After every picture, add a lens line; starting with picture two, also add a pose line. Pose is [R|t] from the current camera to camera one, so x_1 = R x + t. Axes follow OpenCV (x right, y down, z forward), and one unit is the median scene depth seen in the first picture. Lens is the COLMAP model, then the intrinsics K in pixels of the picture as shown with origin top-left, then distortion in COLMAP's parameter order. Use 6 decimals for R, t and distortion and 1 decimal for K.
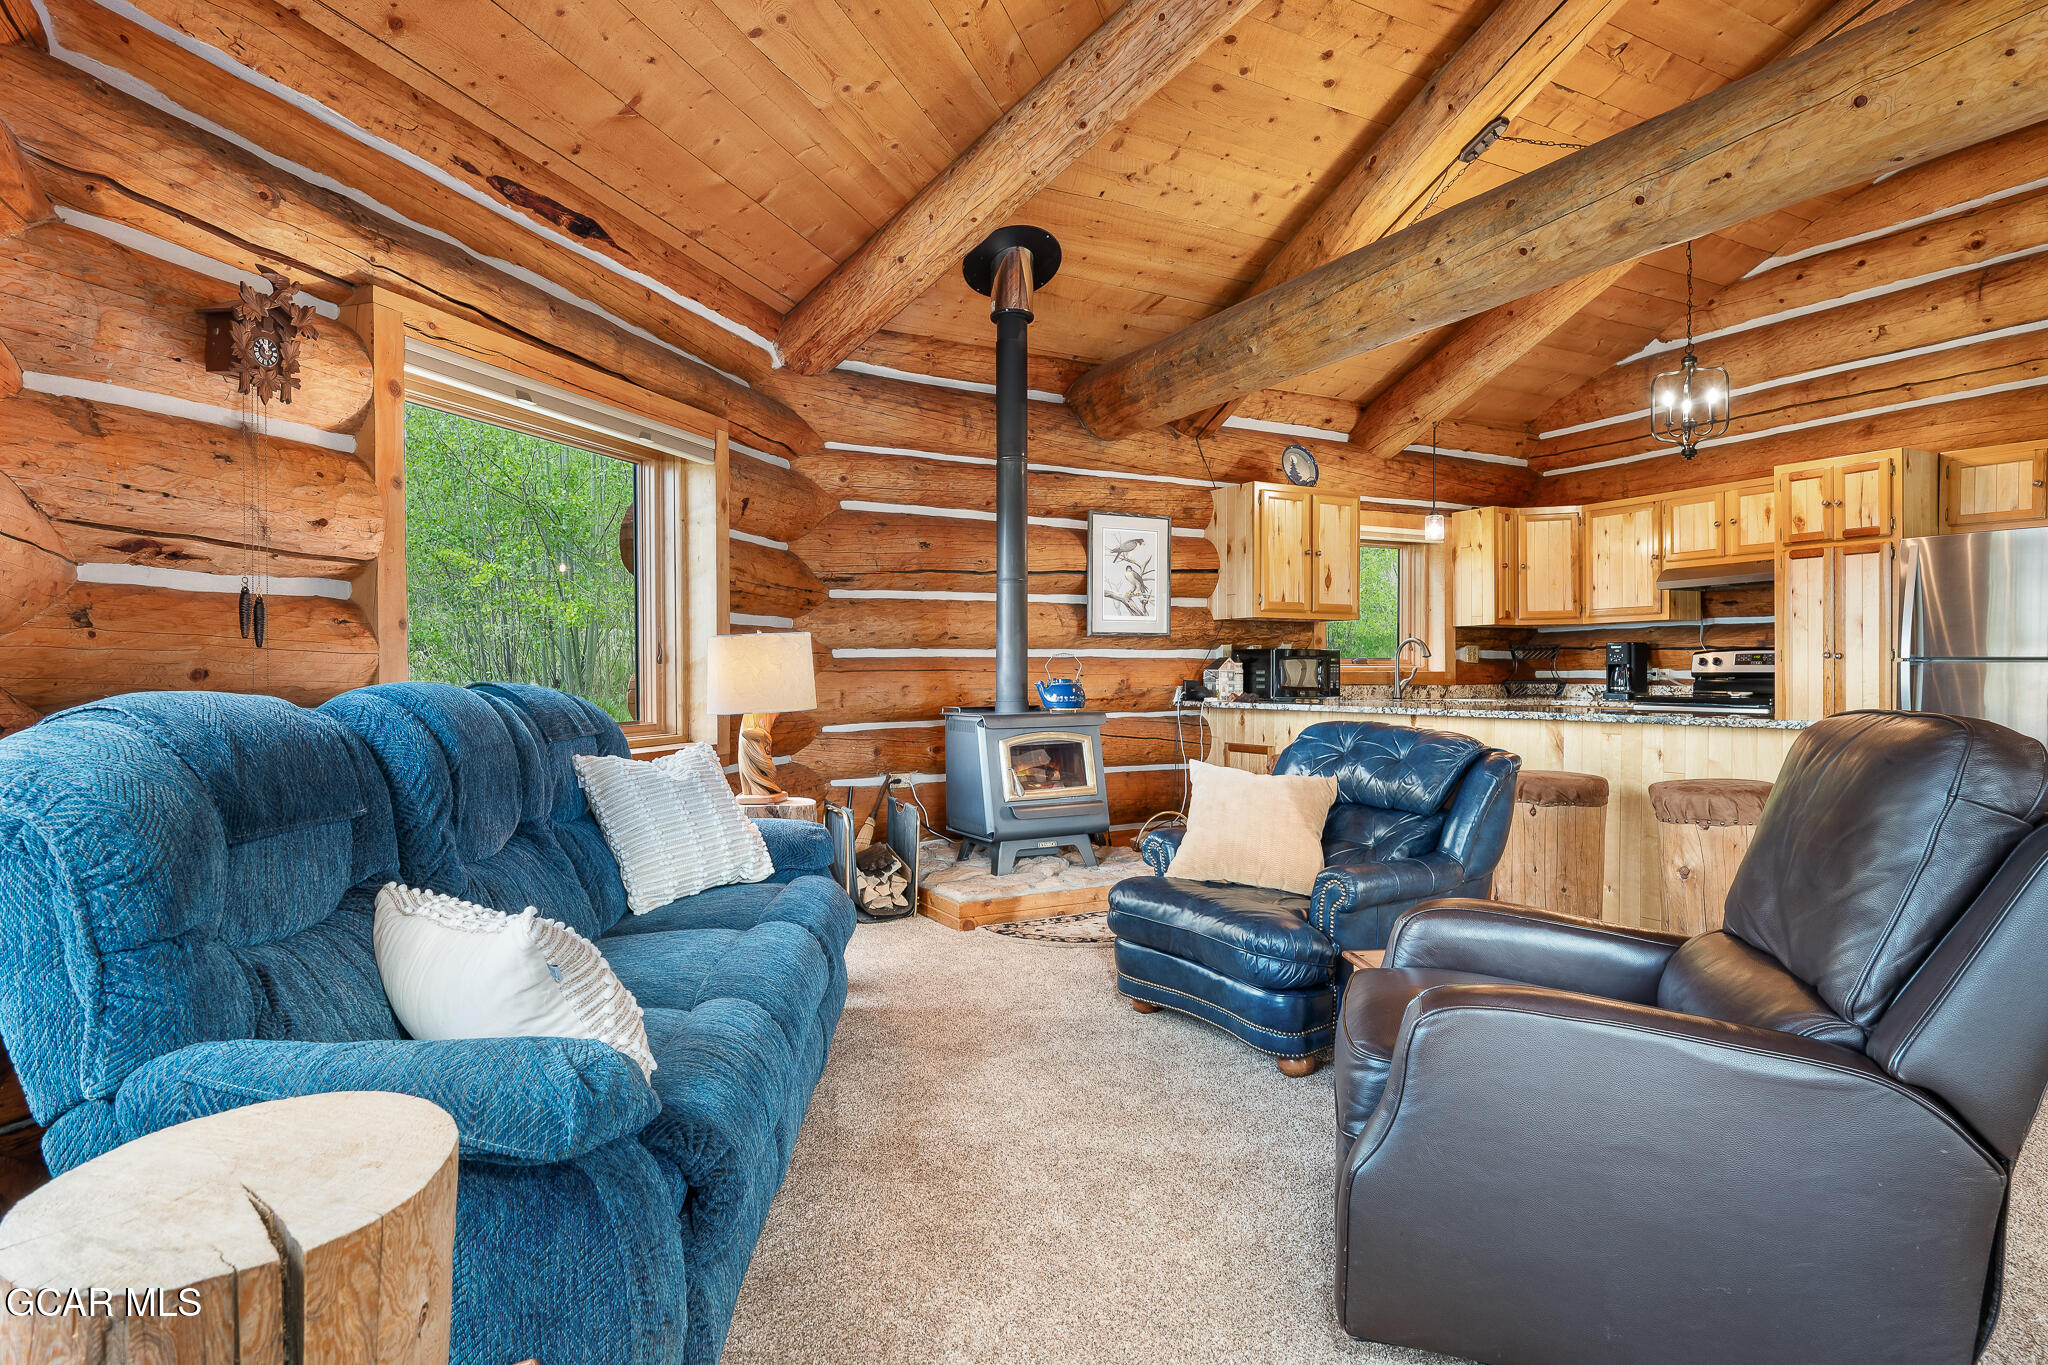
lens RADIAL K [[1124.4, 0, 1017.8], [0, 1124.4, 681.6], [0, 0, 1]] dist [0.000706, -0.000372]
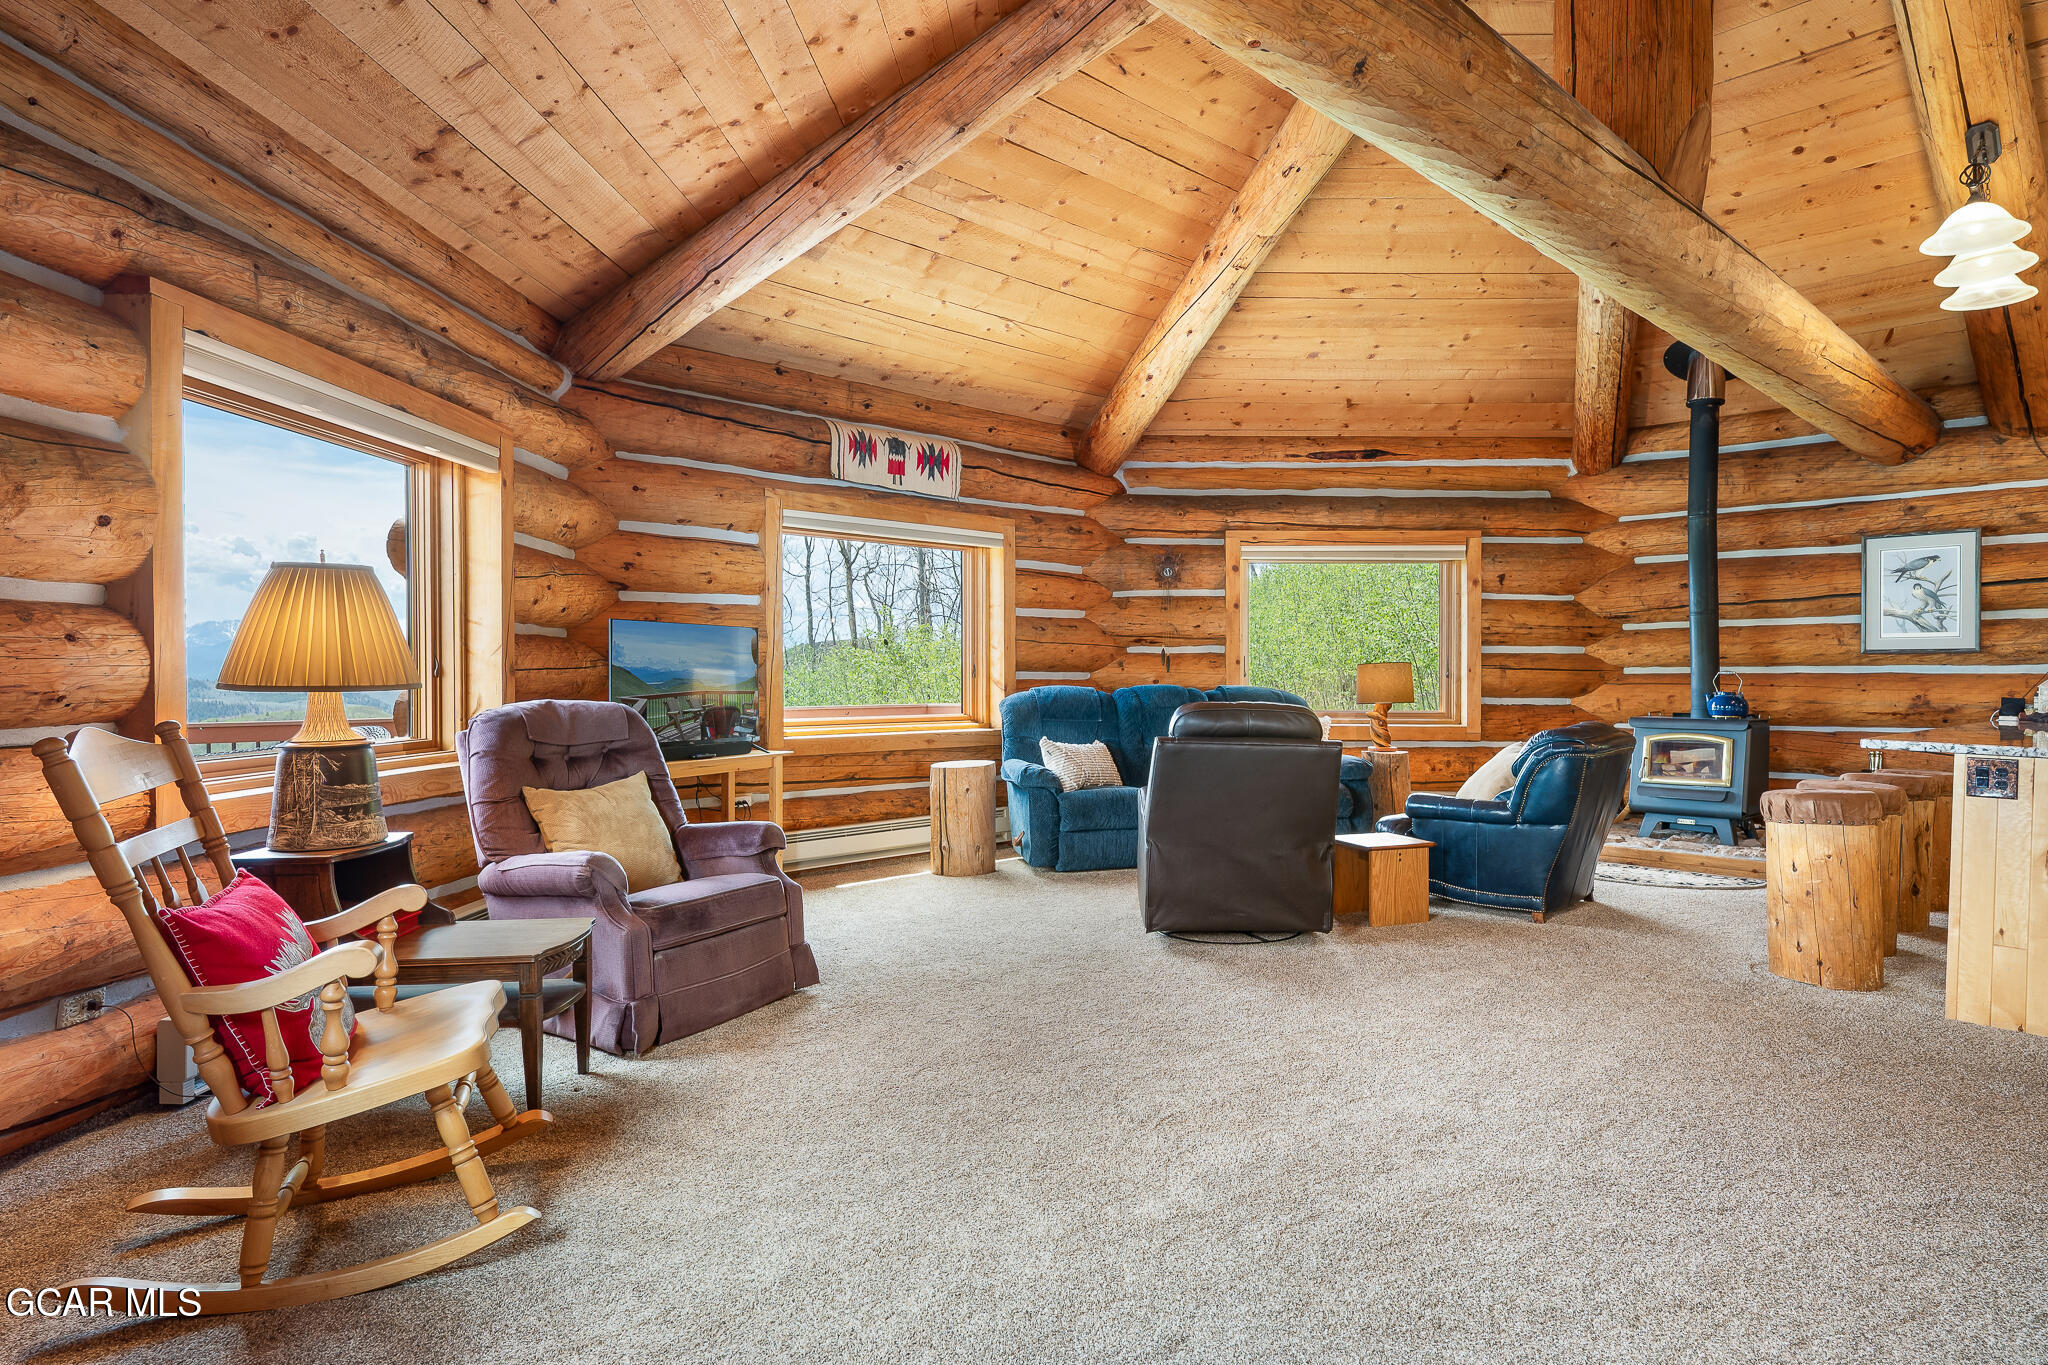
lens RADIAL K [[1120.4, 0, 1081.0], [0, 1120.4, 682.0], [0, 0, 1]] dist [-0.001383, -0.000766]
pose [[0.273502, 0.008811, -0.961831, 0.871653], [-0.015640, 0.999867, 0.004712, -0.006725], [0.961744, 0.013754, 0.273603, -0.006486]]
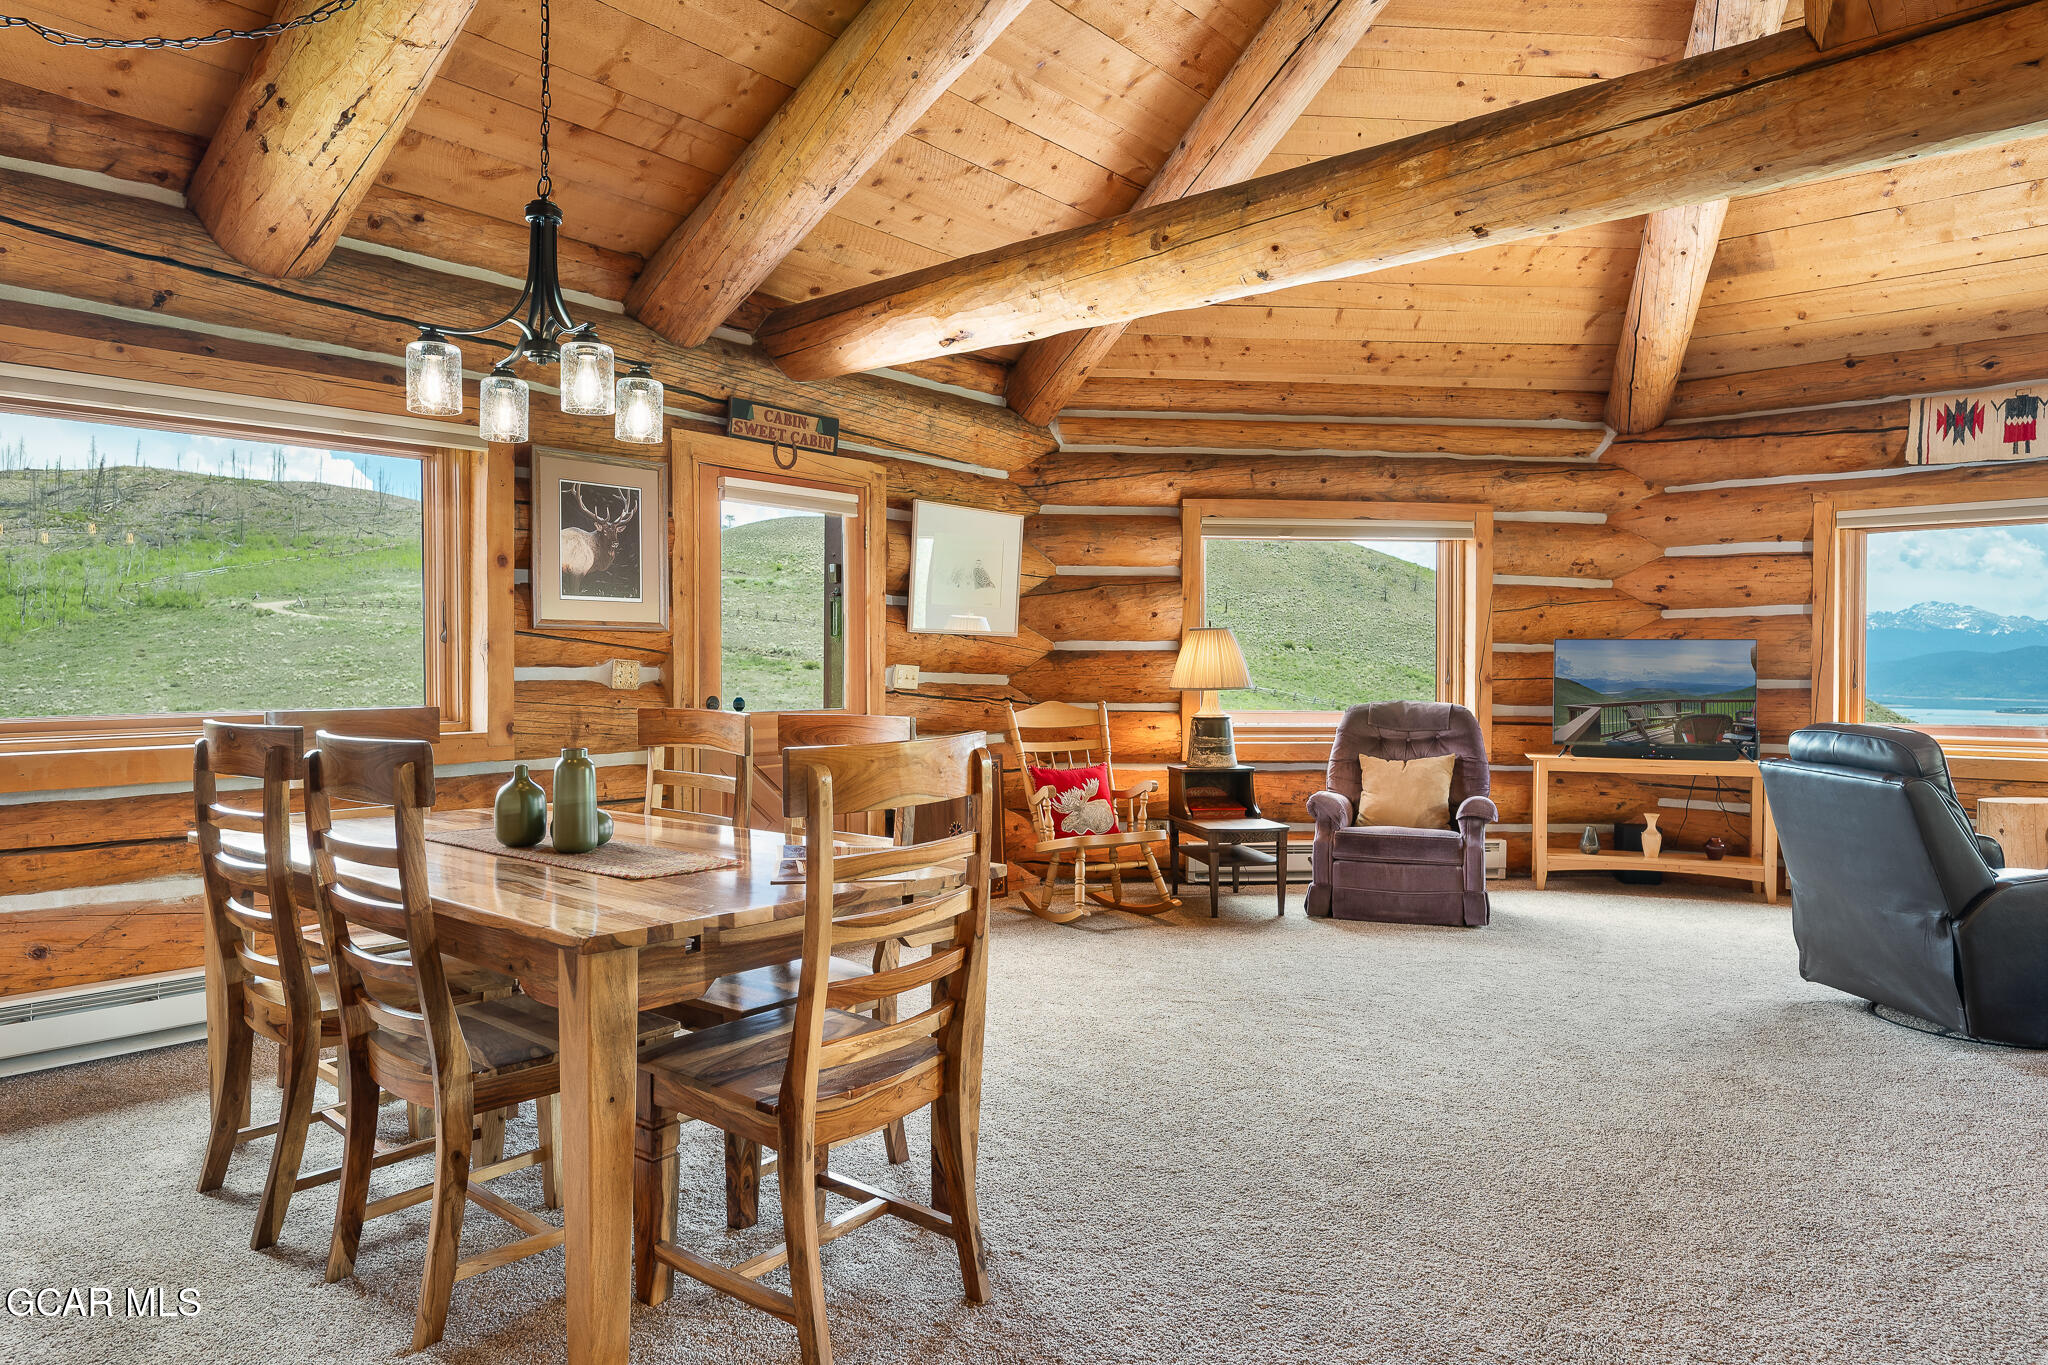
lens RADIAL K [[1286.4, 0, 1024.0], [0, 1286.4, 682.5], [0, 0, 1]] dist [-0.003006, 0.001762]
pose [[-0.930330, 0.001108, -0.366722, 0.878696], [-0.008238, 0.999680, 0.023922, -0.026642], [0.366631, 0.025276, -0.930023, 0.747770]]
